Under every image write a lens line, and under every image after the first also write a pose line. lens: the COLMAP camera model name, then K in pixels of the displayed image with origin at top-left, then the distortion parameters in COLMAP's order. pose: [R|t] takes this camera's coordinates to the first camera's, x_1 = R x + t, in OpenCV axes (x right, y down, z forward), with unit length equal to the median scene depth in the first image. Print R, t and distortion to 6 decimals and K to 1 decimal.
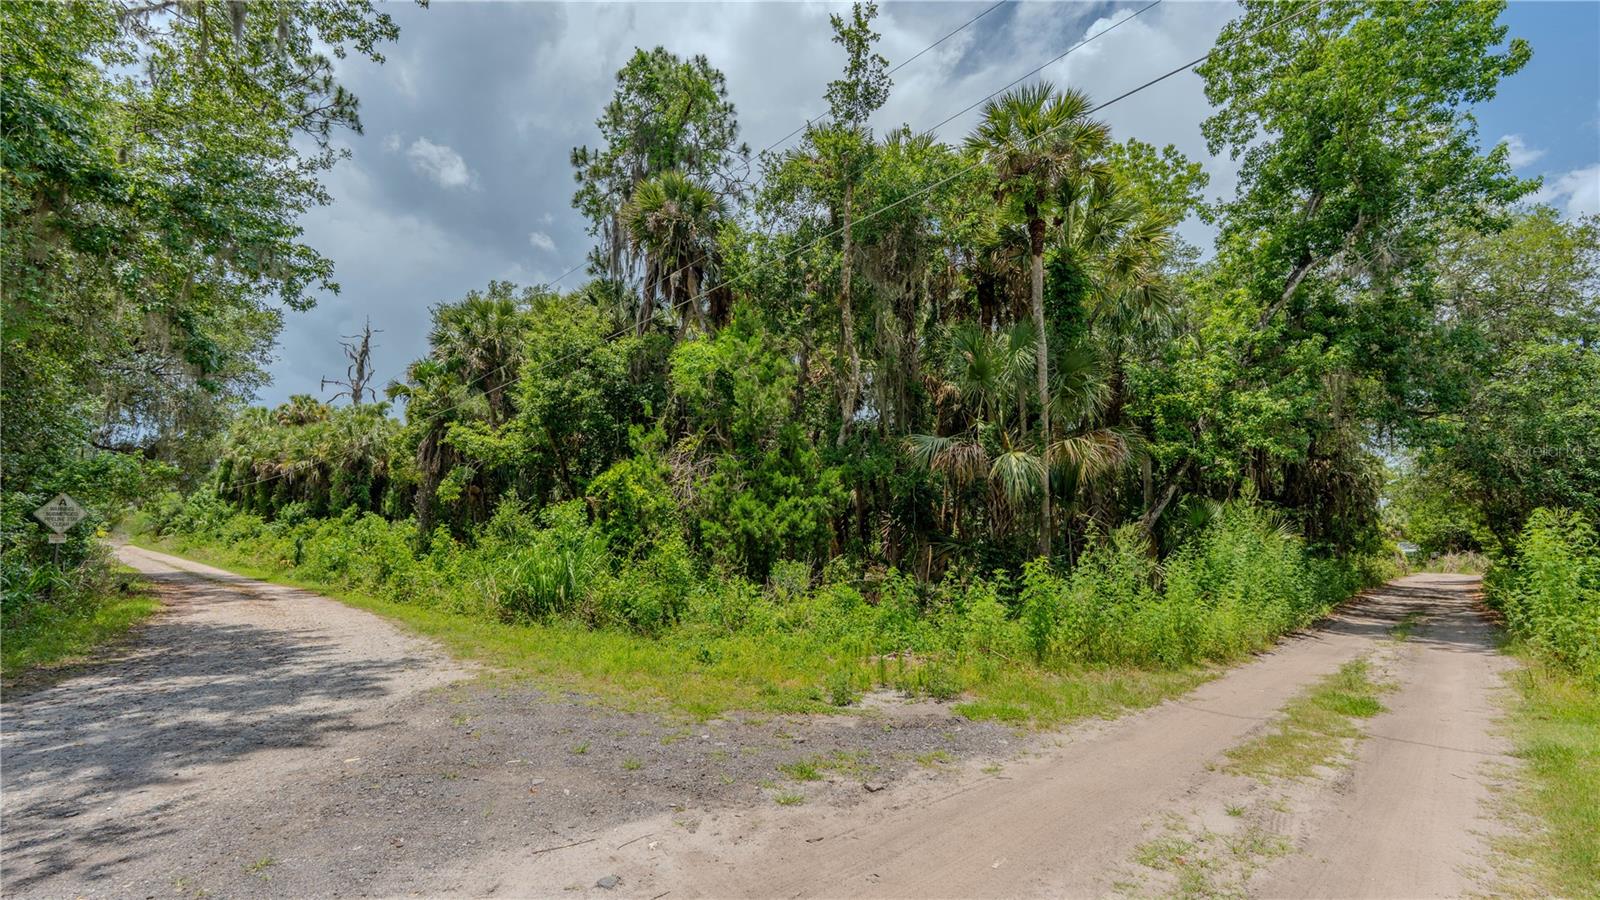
lens RADIAL K [[718.2, 0, 800.0], [0, 718.2, 450.0], [0, 0, 1]] dist [-0.003932, -0.000078]
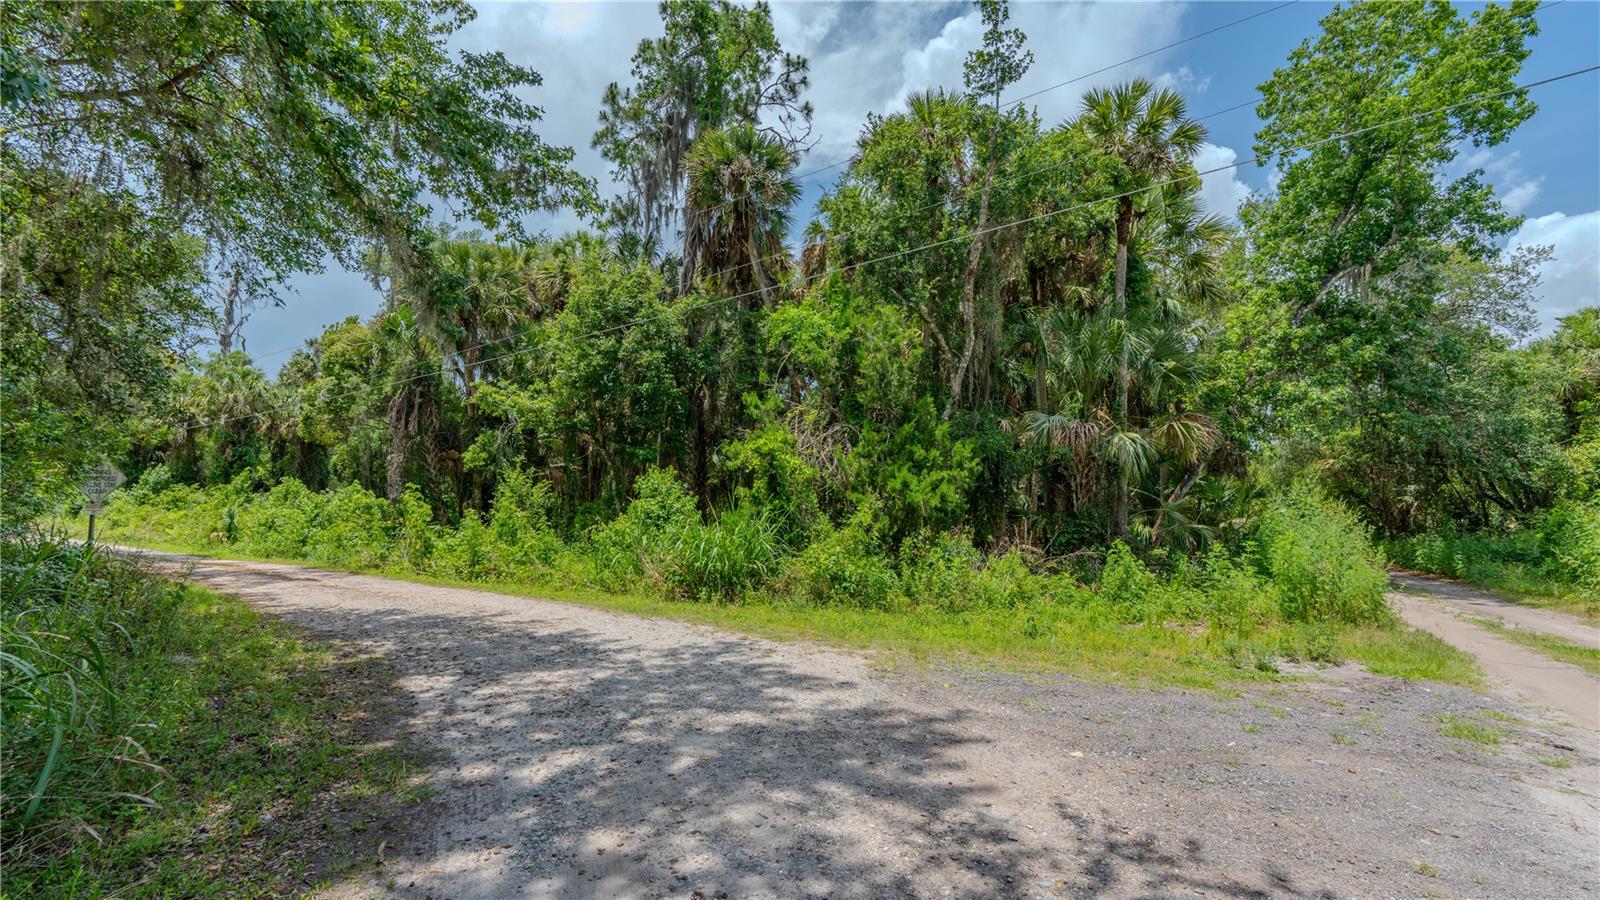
lens RADIAL K [[716.8, 0, 800.0], [0, 716.8, 450.0], [0, 0, 1]] dist [-0.001941, -0.000389]
pose [[0.979714, 0.022813, 0.199097, -0.322688], [-0.030185, 0.998963, 0.034071, 0.007945], [-0.198113, -0.039389, 0.979387, 0.053411]]
